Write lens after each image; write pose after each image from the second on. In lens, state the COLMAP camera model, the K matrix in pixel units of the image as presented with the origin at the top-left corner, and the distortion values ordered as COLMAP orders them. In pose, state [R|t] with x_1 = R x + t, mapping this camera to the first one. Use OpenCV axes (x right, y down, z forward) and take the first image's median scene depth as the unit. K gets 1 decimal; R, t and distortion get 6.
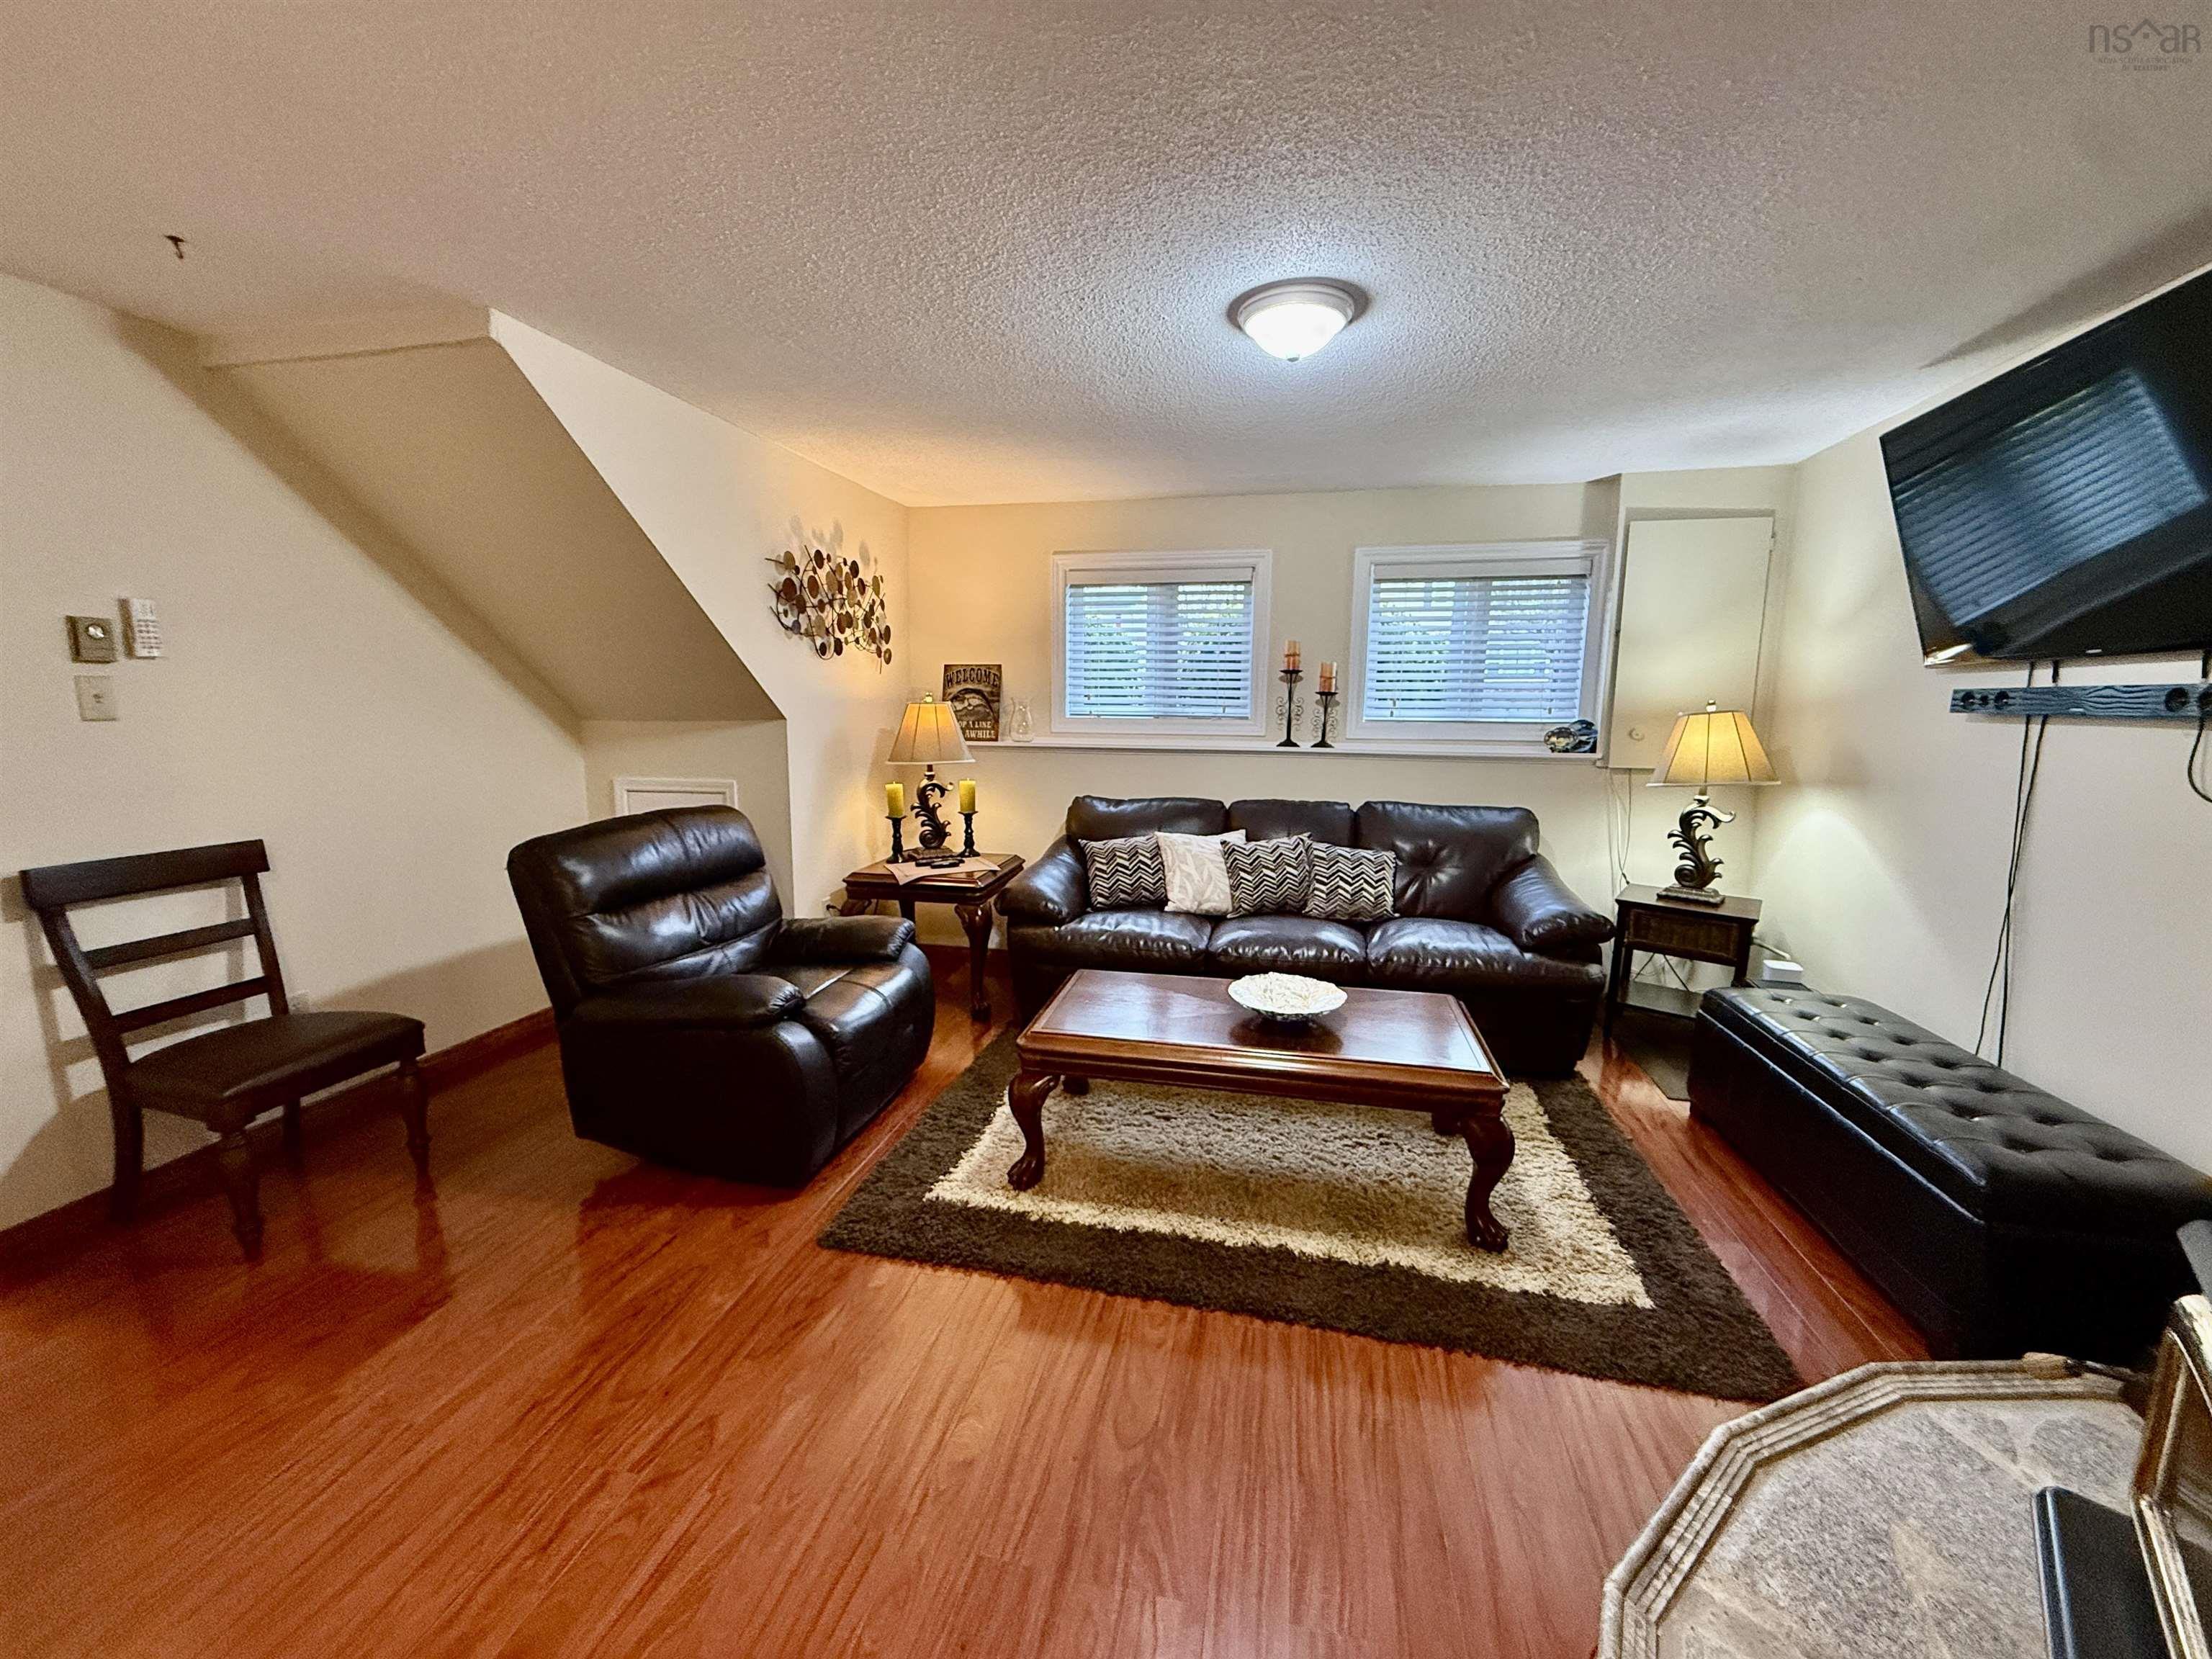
lens RADIAL K [[877.2, 0, 1094.1], [0, 877.2, 831.3], [0, 0, 1]] dist [0.001604, -0.000367]
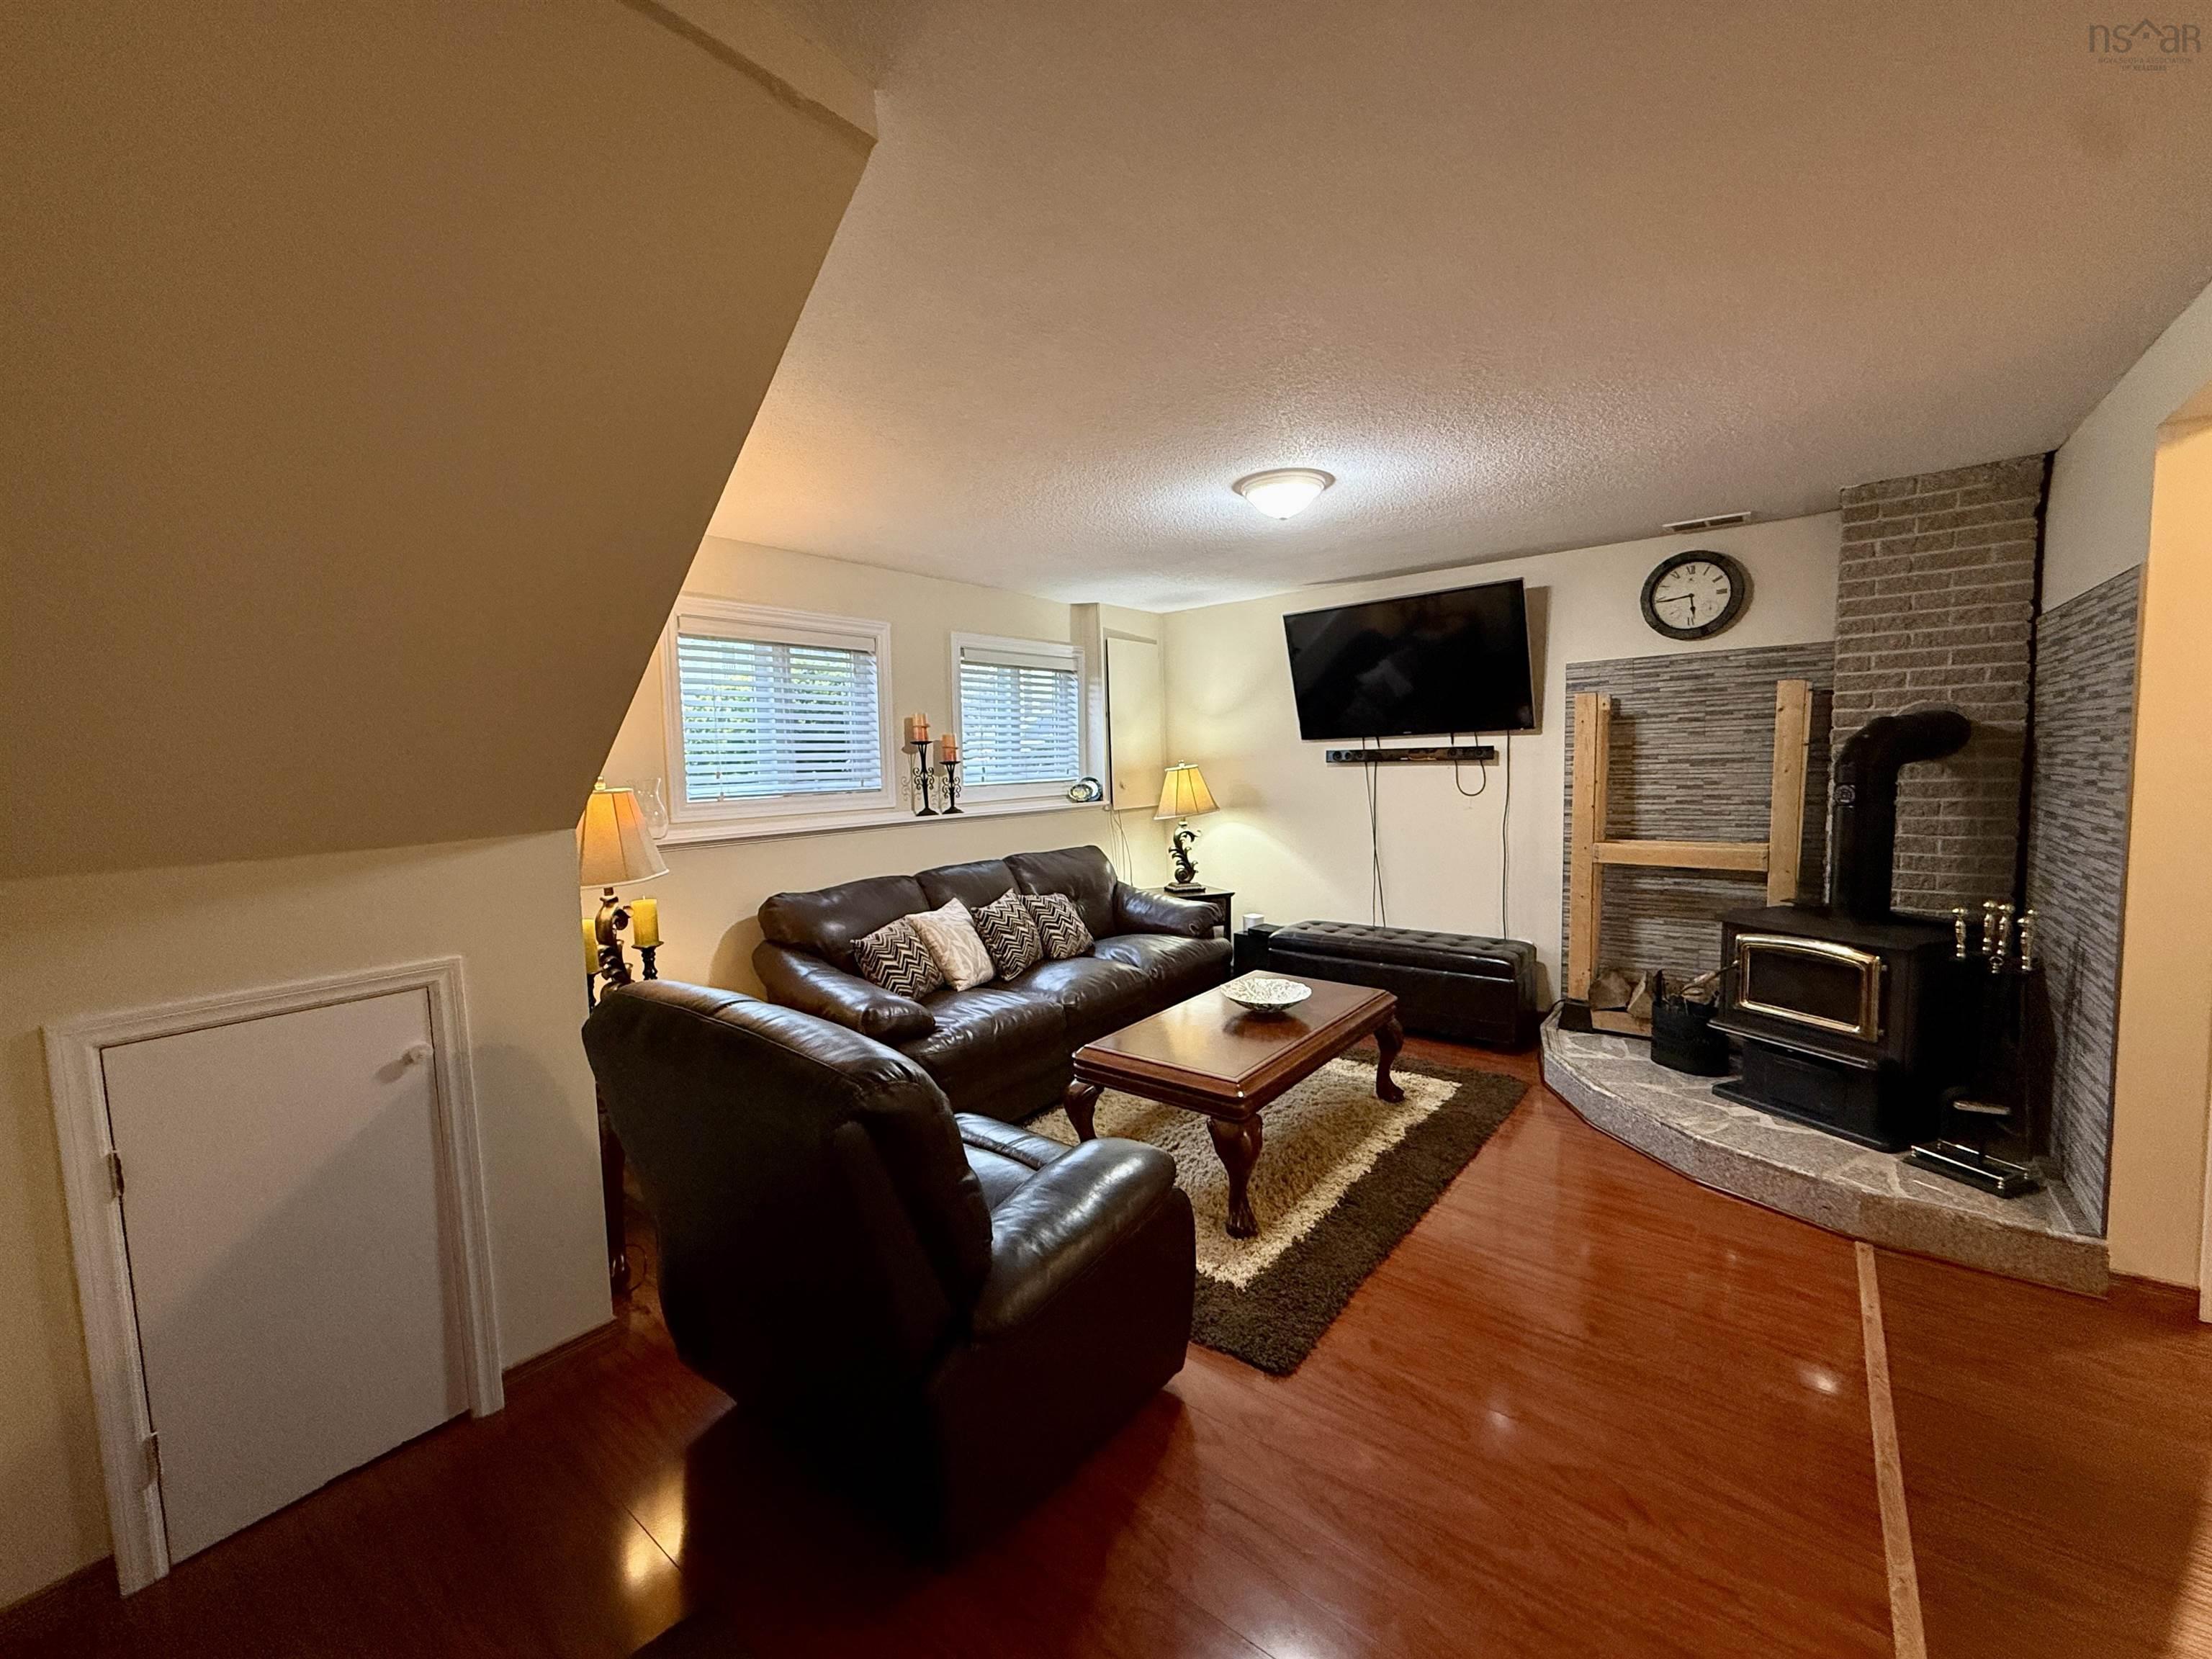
lens RADIAL K [[877.2, 0, 1096.9], [0, 877.2, 832.7], [0, 0, 1]] dist [0.001604, -0.000367]
pose [[0.440893, -0.096476, 0.892359, -0.684038], [0.162629, 0.986337, 0.026285, -0.079791], [-0.882703, 0.133535, 0.450559, 0.410593]]
